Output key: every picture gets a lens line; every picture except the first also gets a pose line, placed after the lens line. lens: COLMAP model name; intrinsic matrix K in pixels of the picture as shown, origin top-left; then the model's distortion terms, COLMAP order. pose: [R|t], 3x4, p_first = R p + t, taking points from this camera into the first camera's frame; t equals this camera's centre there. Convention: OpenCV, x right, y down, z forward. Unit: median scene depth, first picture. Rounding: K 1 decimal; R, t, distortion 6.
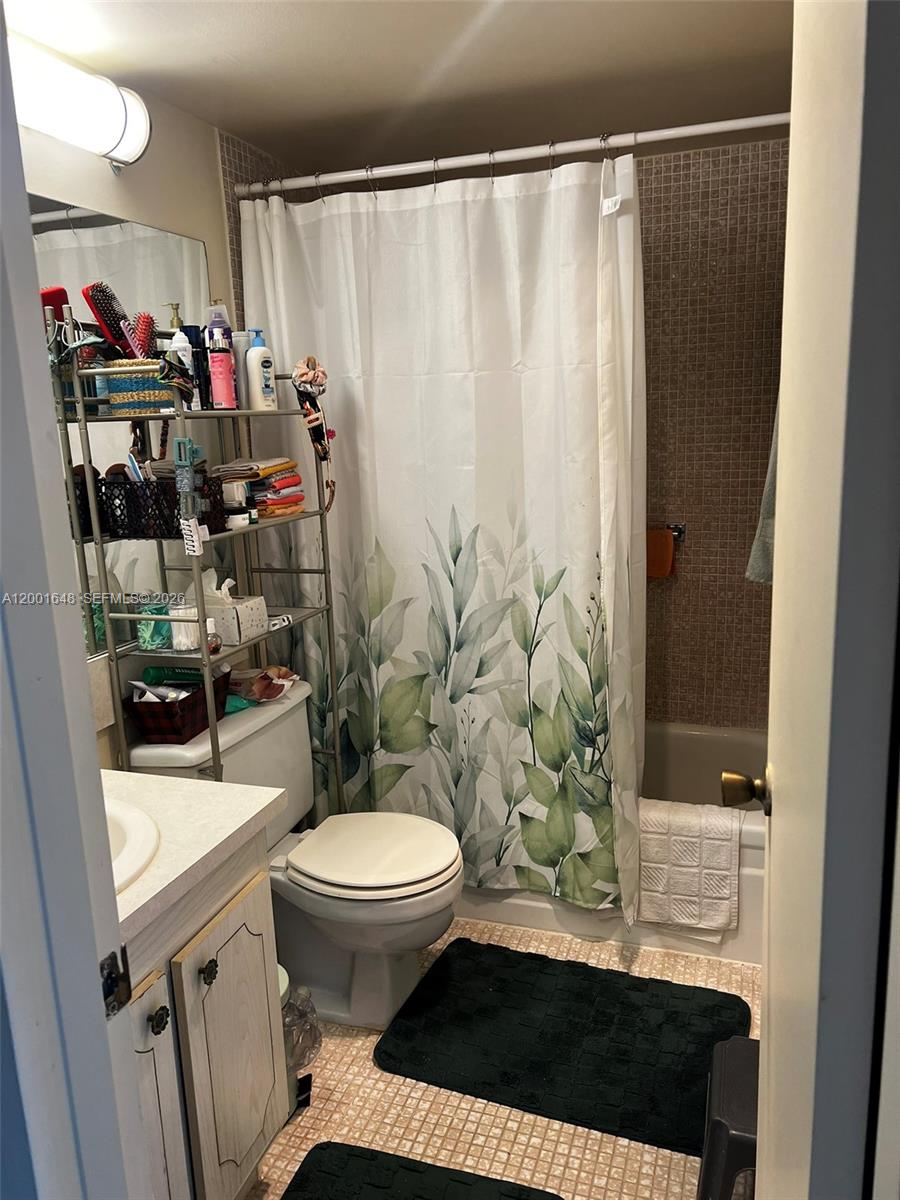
lens RADIAL K [[903.7, 0, 450.0], [0, 903.7, 599.2], [0, 0, 1]] dist [0.050676, -0.063029]
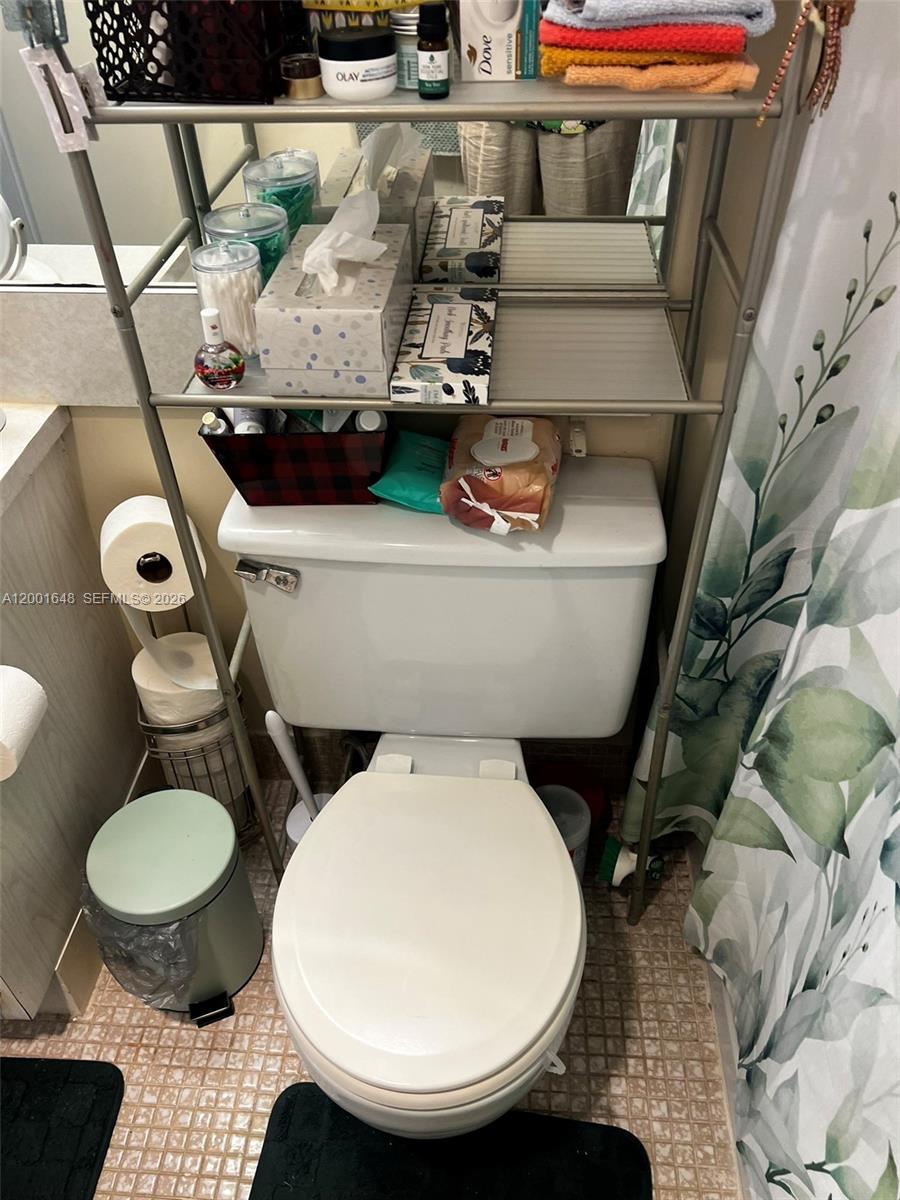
lens RADIAL K [[903.7, 0, 447.0], [0, 903.7, 605.5], [0, 0, 1]] dist [0.050676, -0.063029]
pose [[0.251738, 0.662659, -0.705344, 0.161456], [-0.178309, 0.748096, 0.639186, -0.162249], [0.951228, -0.035138, 0.306482, 0.891806]]
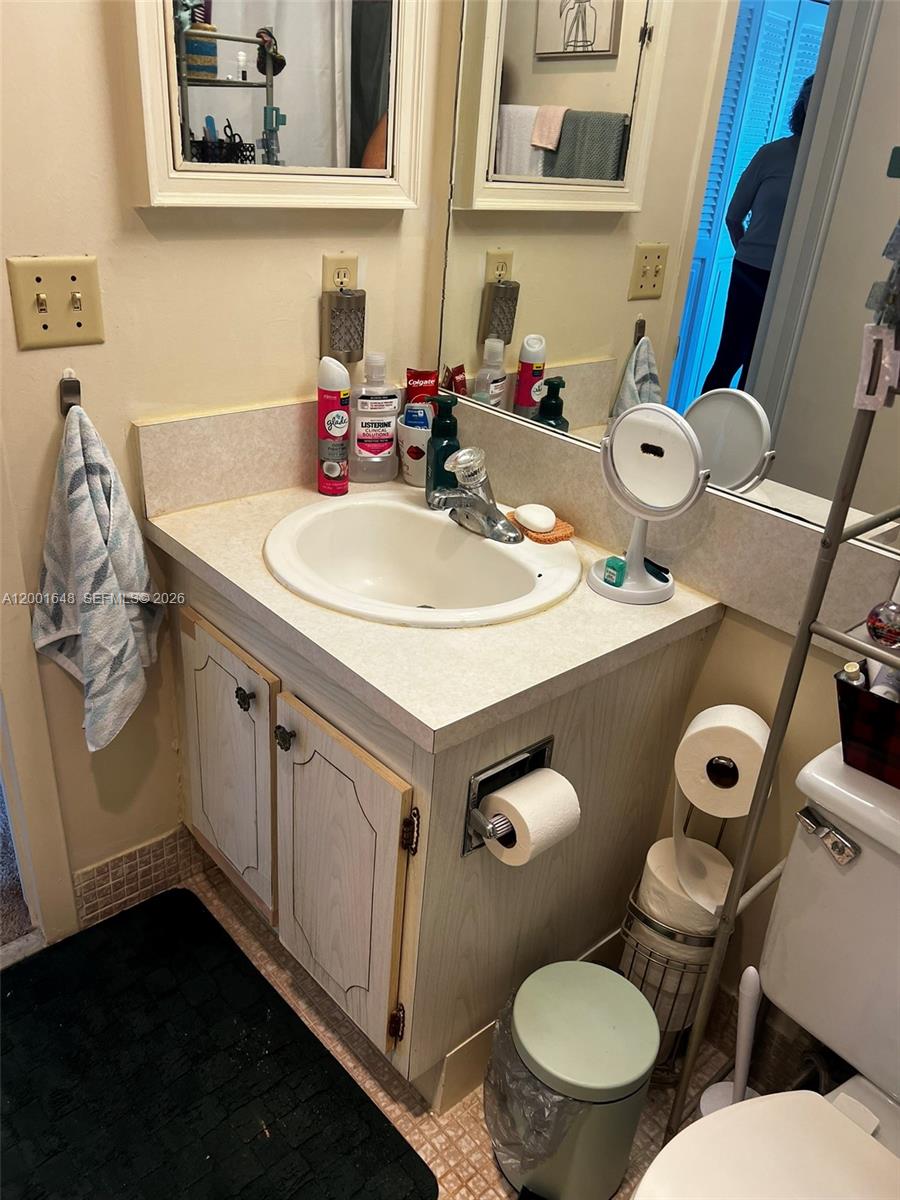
lens RADIAL K [[903.7, 0, 450.0], [0, 903.7, 600.6], [0, 0, 1]] dist [0.050676, -0.063029]
pose [[-0.502785, 0.396694, -0.768011, 0.190714], [-0.220931, 0.799996, 0.557850, -0.158320], [0.835701, 0.450156, -0.314584, 0.880710]]
